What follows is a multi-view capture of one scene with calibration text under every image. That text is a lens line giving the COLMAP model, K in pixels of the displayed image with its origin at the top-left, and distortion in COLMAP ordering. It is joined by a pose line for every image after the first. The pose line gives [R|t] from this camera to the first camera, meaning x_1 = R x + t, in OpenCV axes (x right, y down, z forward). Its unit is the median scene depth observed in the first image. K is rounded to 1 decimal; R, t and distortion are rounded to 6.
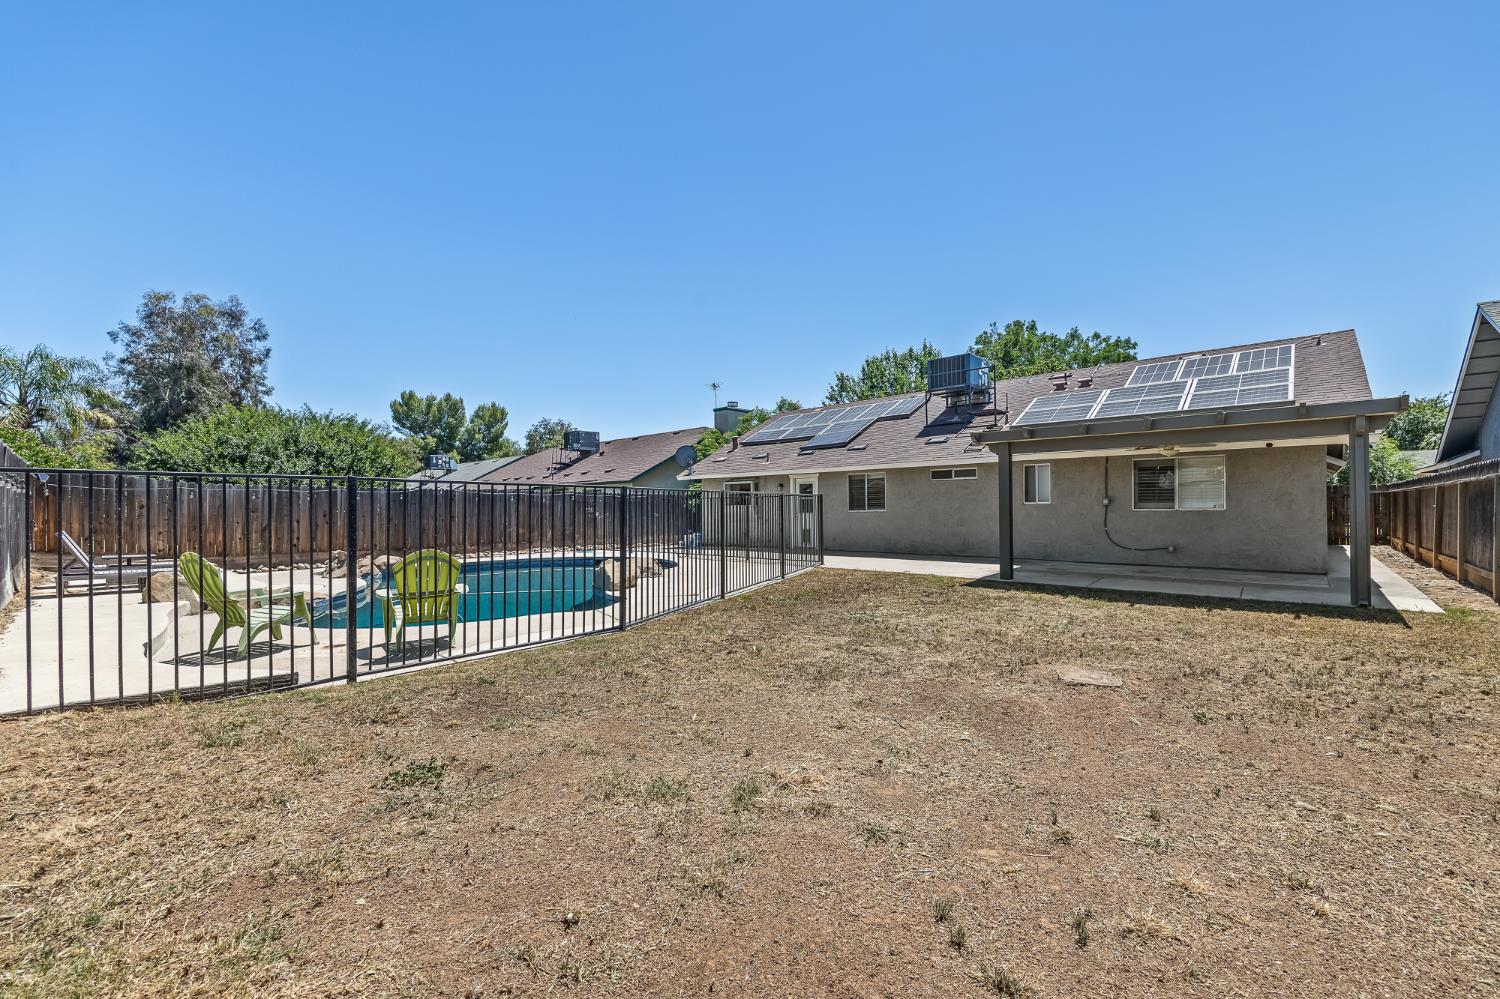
lens RADIAL K [[626.2, 0, 750.4], [0, 626.2, 507.8], [0, 0, 1]] dist [-0.004566, -0.000098]
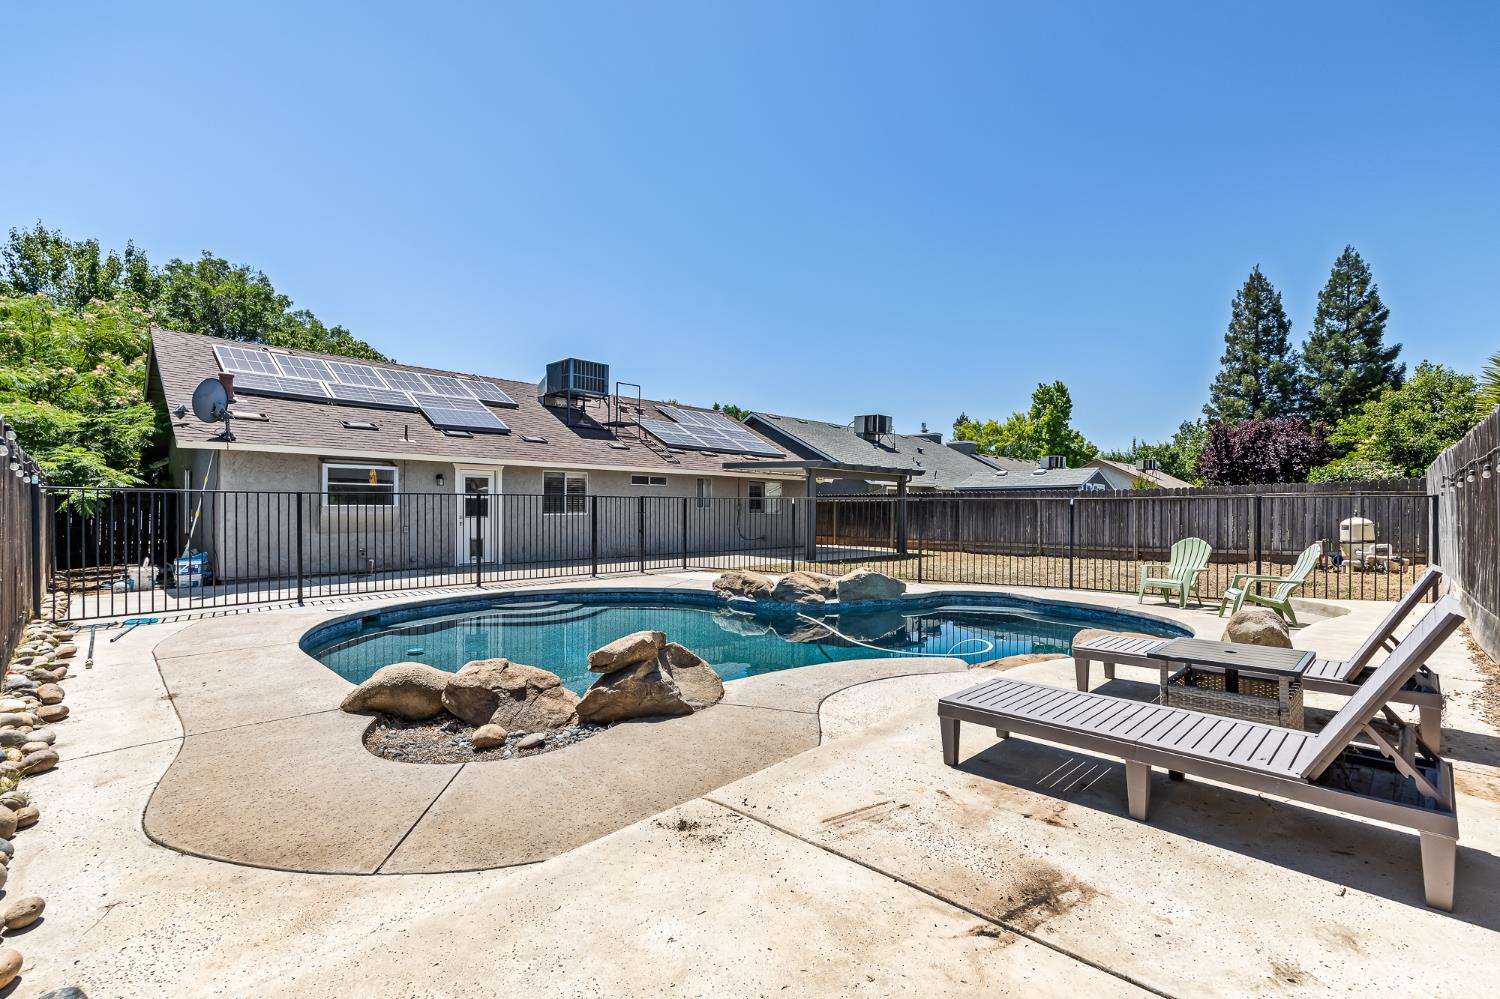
lens RADIAL K [[674.7, 0, 751.3], [0, 674.7, 506.4], [0, 0, 1]] dist [0.000764, -0.000062]
pose [[0.018944, 0.015607, 0.999699, -0.399222], [-0.000957, 0.999878, -0.015592, 0.004280], [-0.999820, -0.000661, 0.018956, 0.376053]]
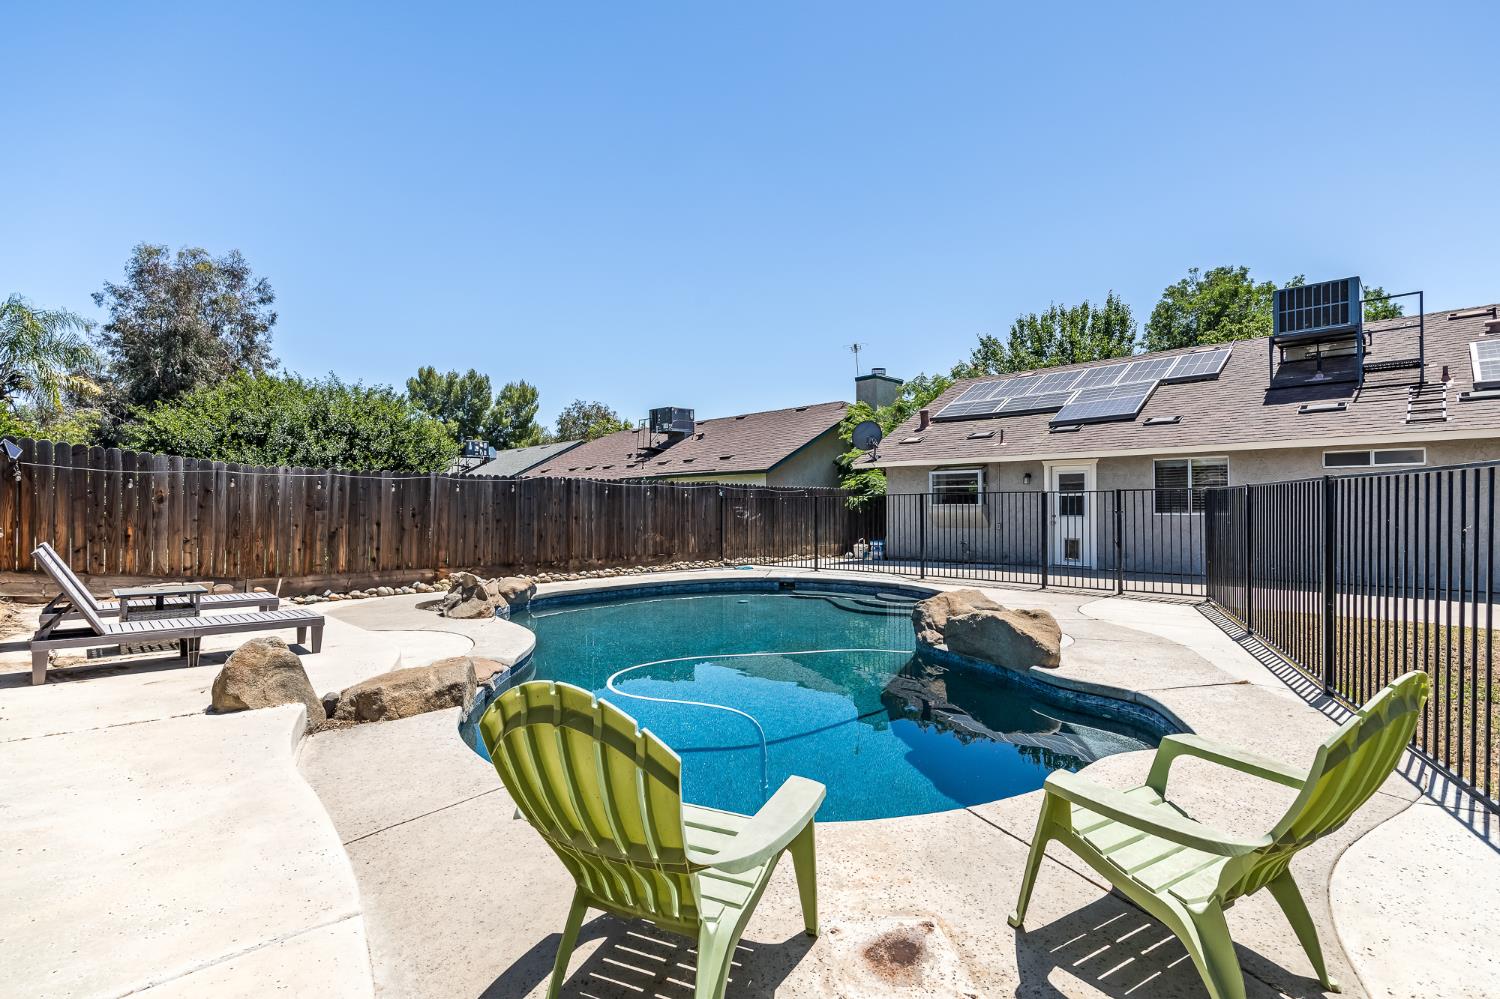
lens RADIAL K [[709.6, 0, 748.7], [0, 709.6, 505.3], [0, 0, 1]] dist [-0.000475, -0.000461]
pose [[0.998800, 0.007794, -0.048357, -0.129781], [-0.007865, 0.999968, -0.001278, 0.000004], [0.048345, 0.001657, 0.998829, 0.115768]]
